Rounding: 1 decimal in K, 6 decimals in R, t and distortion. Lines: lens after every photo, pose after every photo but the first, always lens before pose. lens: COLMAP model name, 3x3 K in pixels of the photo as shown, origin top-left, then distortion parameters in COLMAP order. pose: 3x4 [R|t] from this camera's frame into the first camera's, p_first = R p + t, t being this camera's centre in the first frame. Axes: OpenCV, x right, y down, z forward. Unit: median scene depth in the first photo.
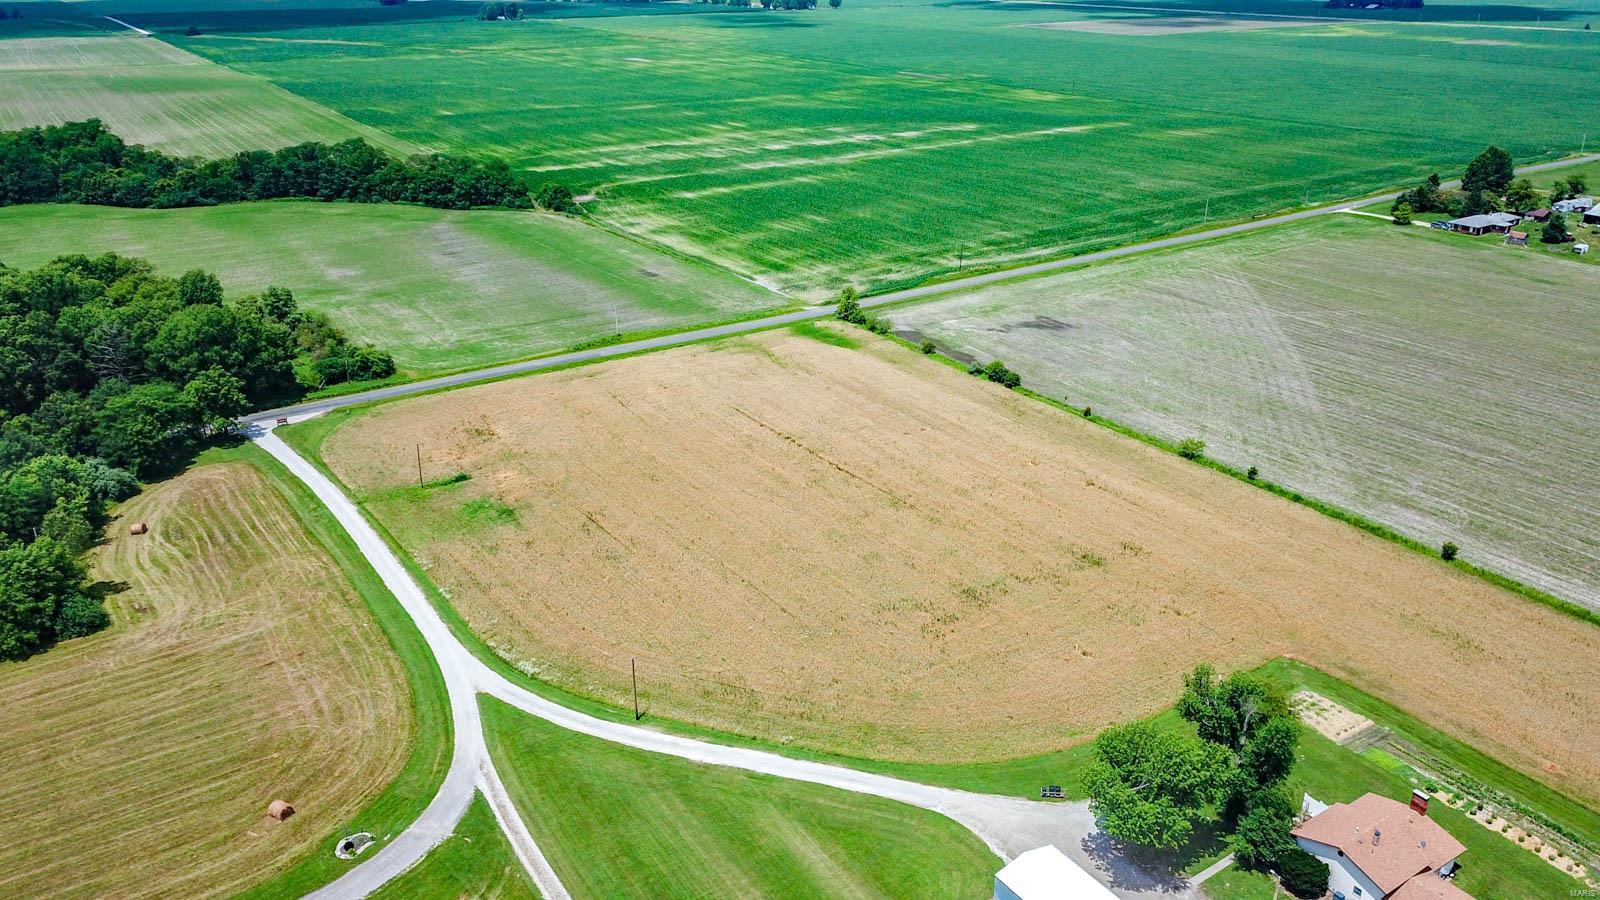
lens RADIAL K [[1208.4, 0, 816.8], [0, 1208.4, 453.2], [0, 0, 1]] dist [0.062016, -0.117158]
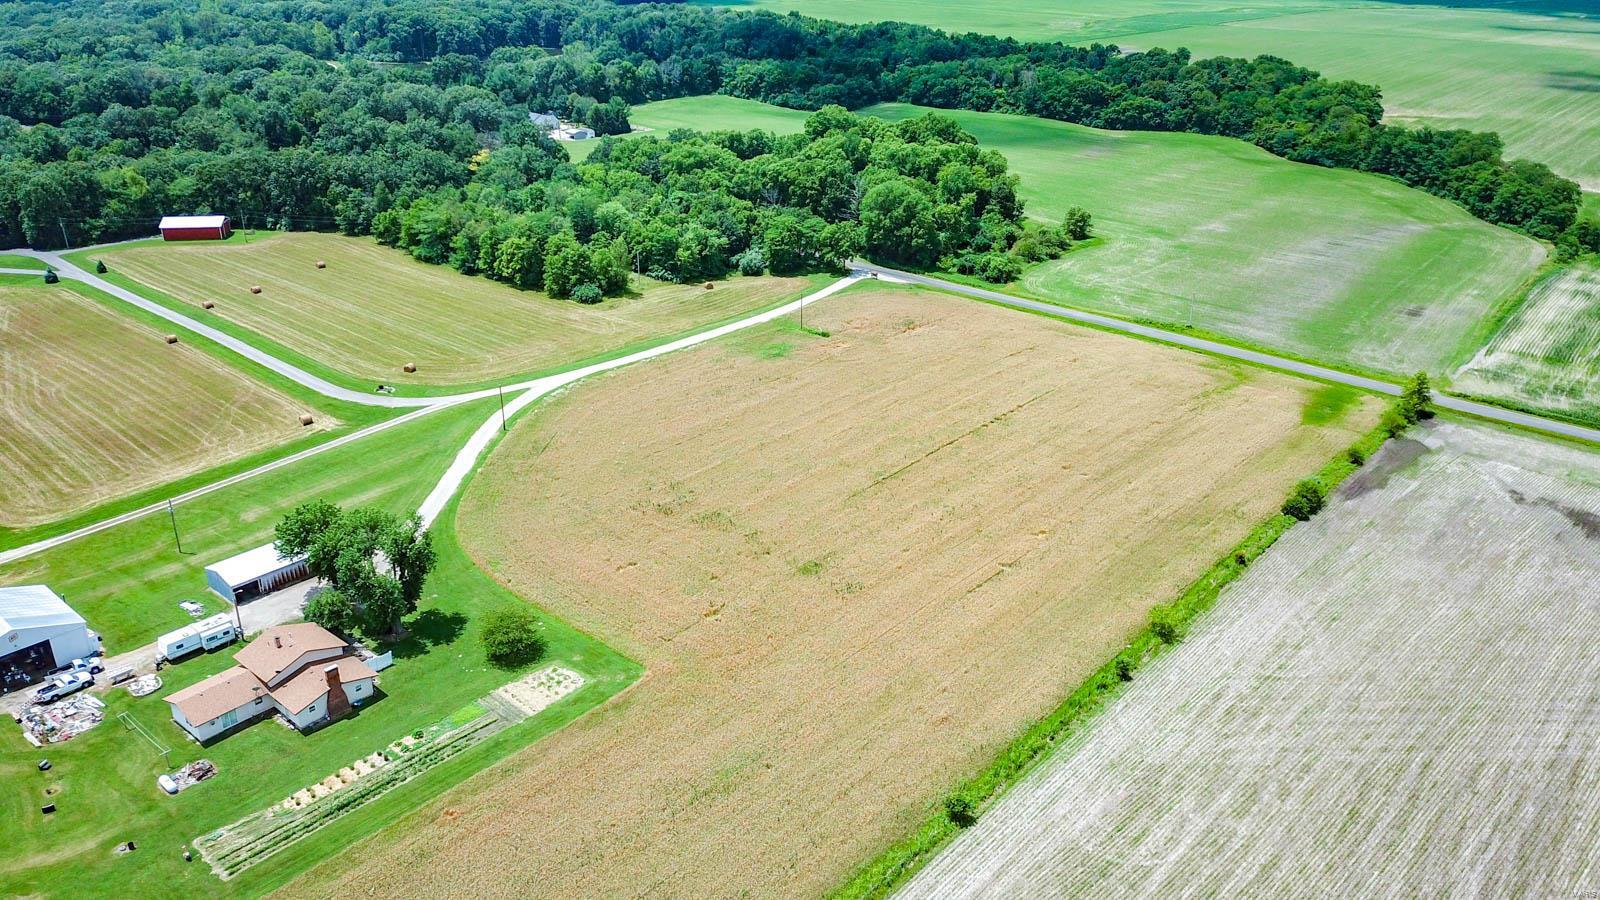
lens RADIAL K [[1208.4, 0, 816.8], [0, 1208.4, 453.2], [0, 0, 1]] dist [0.062016, -0.117158]
pose [[0.264047, 0.397251, -0.878903, 0.689922], [-0.386560, 0.878443, 0.280909, -0.175862], [0.883658, 0.265575, 0.385511, 0.408857]]
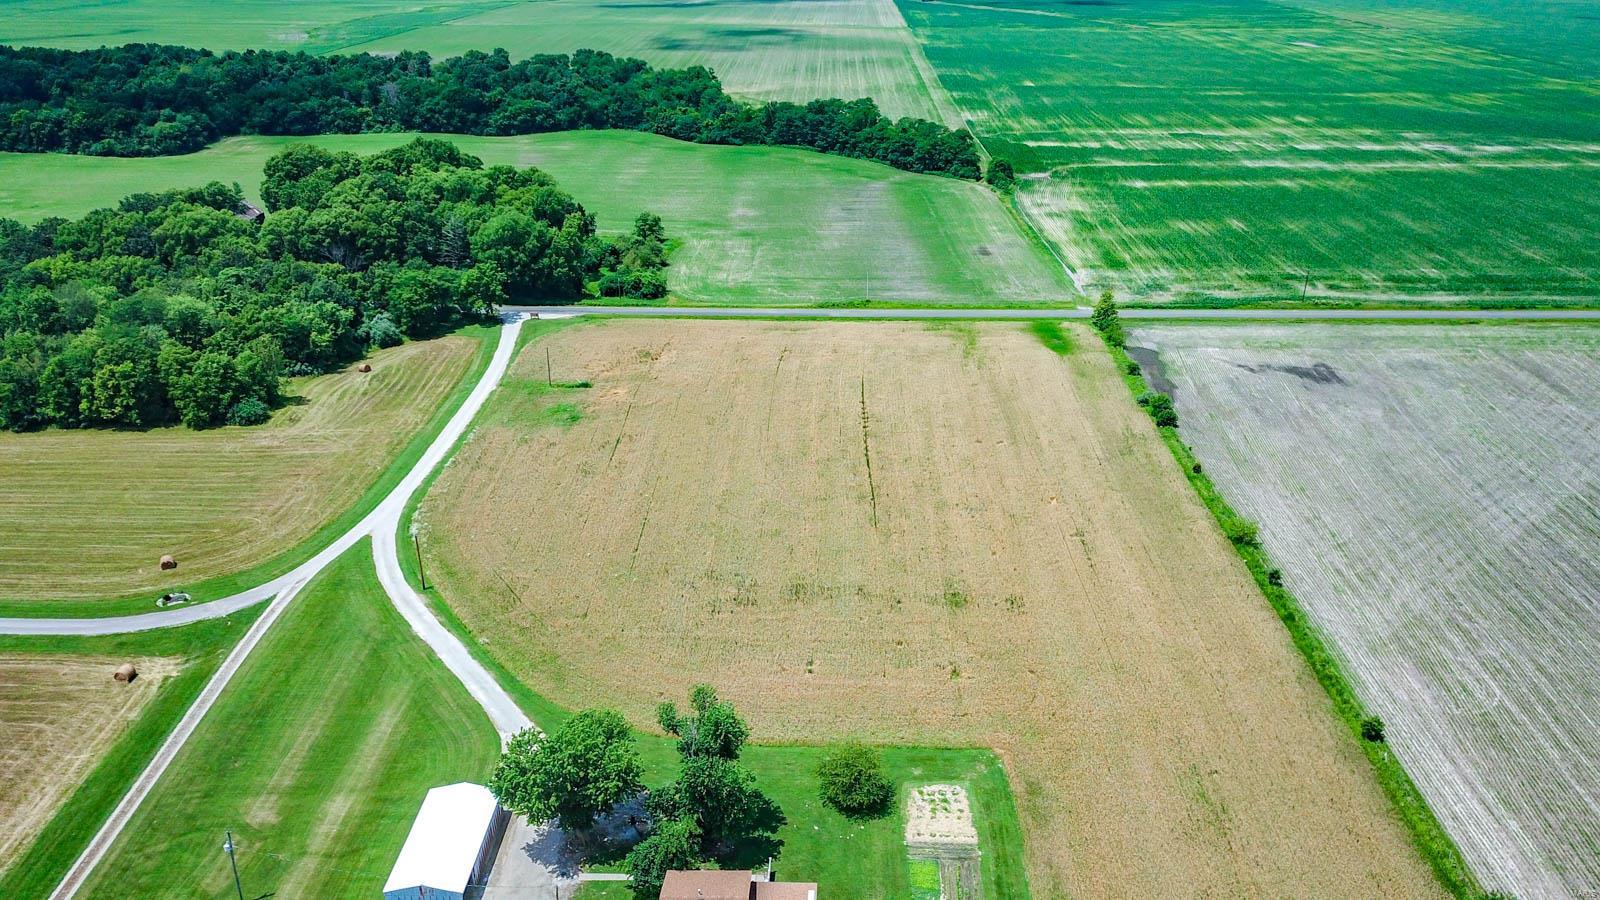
lens RADIAL K [[1217.0, 0, 814.1], [0, 1217.0, 450.9], [0, 0, 1]] dist [0.001772, -0.000245]
pose [[0.816802, 0.233428, -0.527586, 0.400054], [-0.224686, 0.970995, 0.081757, -0.048944], [0.531368, 0.051761, 0.845558, 0.105083]]
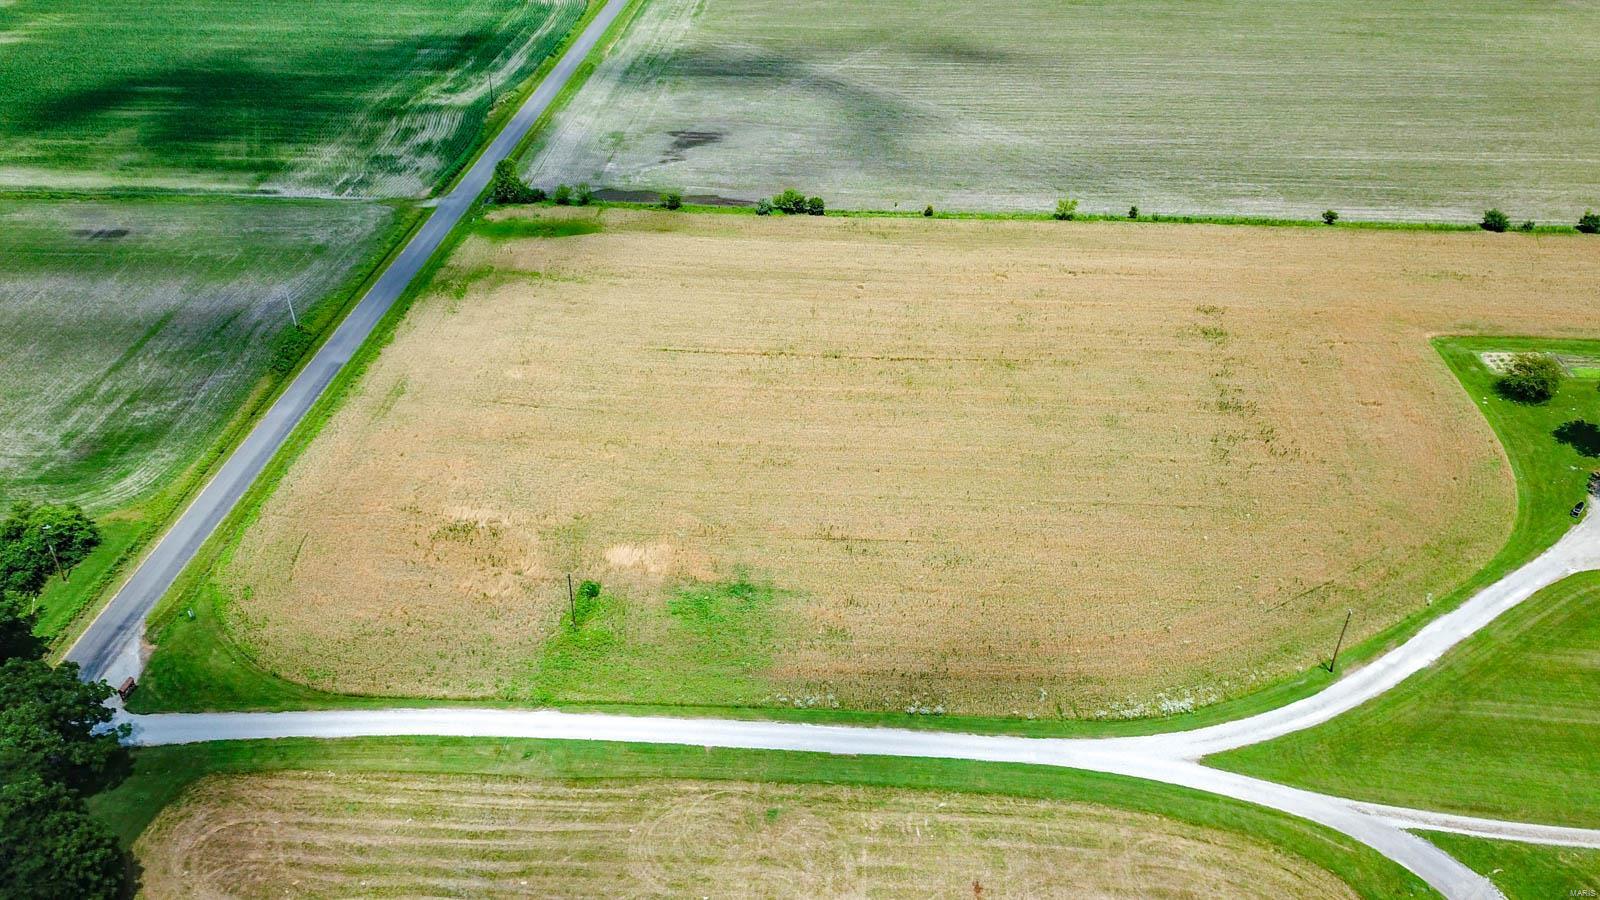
lens RADIAL K [[1217.0, 0, 814.1], [0, 1217.0, 450.9], [0, 0, 1]] dist [0.001772, -0.000245]
pose [[0.626855, -0.437315, 0.644832, -0.471469], [0.303563, 0.899307, 0.314796, -0.169779], [-0.717567, -0.001585, 0.696488, 0.348078]]
